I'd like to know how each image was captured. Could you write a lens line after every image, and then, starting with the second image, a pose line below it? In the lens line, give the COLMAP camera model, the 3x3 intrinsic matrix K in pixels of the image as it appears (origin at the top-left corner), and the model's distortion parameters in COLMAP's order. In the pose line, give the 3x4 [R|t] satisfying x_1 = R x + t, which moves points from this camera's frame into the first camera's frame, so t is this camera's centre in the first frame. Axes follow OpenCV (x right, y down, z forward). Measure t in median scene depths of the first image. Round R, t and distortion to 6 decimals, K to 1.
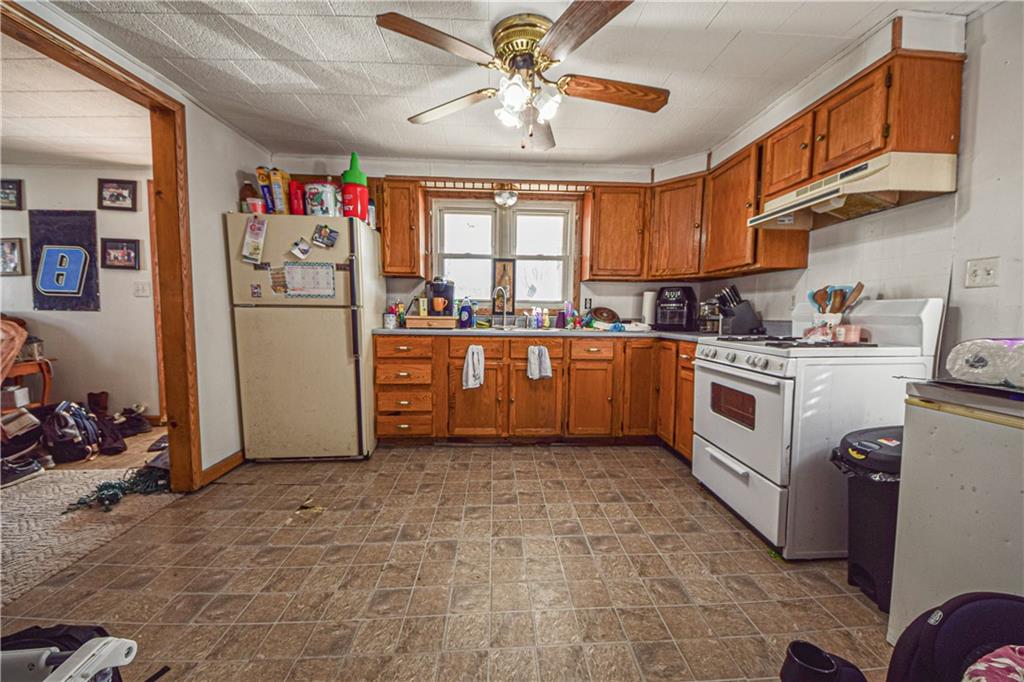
lens RADIAL K [[401.9, 0, 525.0], [0, 401.9, 337.8], [0, 0, 1]] dist [0.015314, -0.000474]
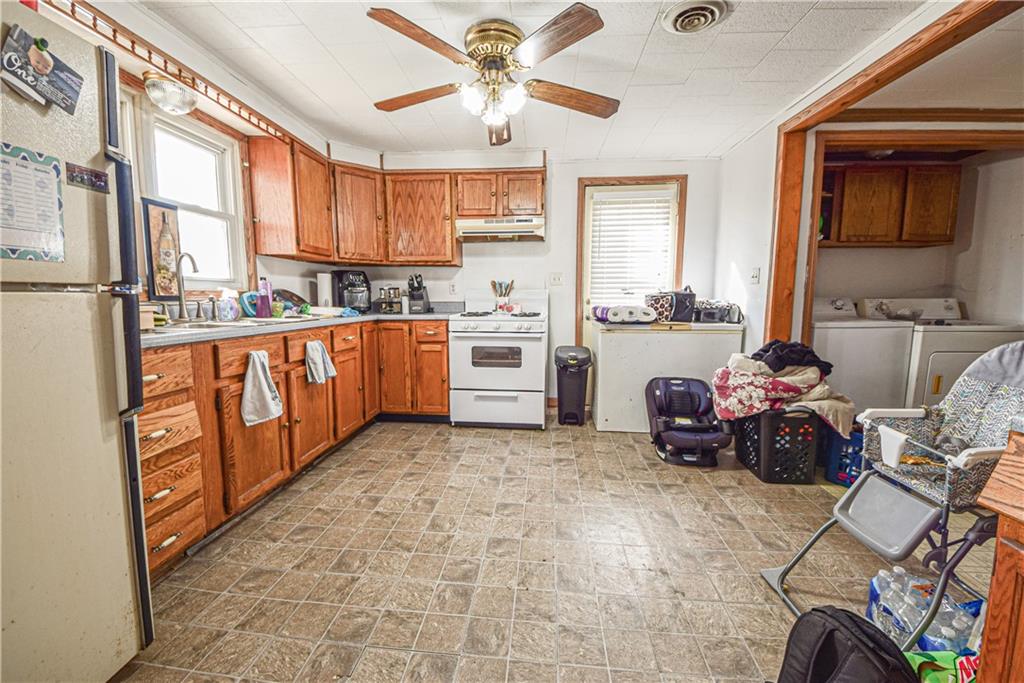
lens RADIAL K [[401.9, 0, 525.0], [0, 401.9, 338.3], [0, 0, 1]] dist [0.015314, -0.000474]
pose [[0.105628, -0.112137, 0.988063, -0.747389], [0.058515, 0.992600, 0.106397, -0.047423], [-0.992683, 0.046578, 0.111408, 0.556341]]
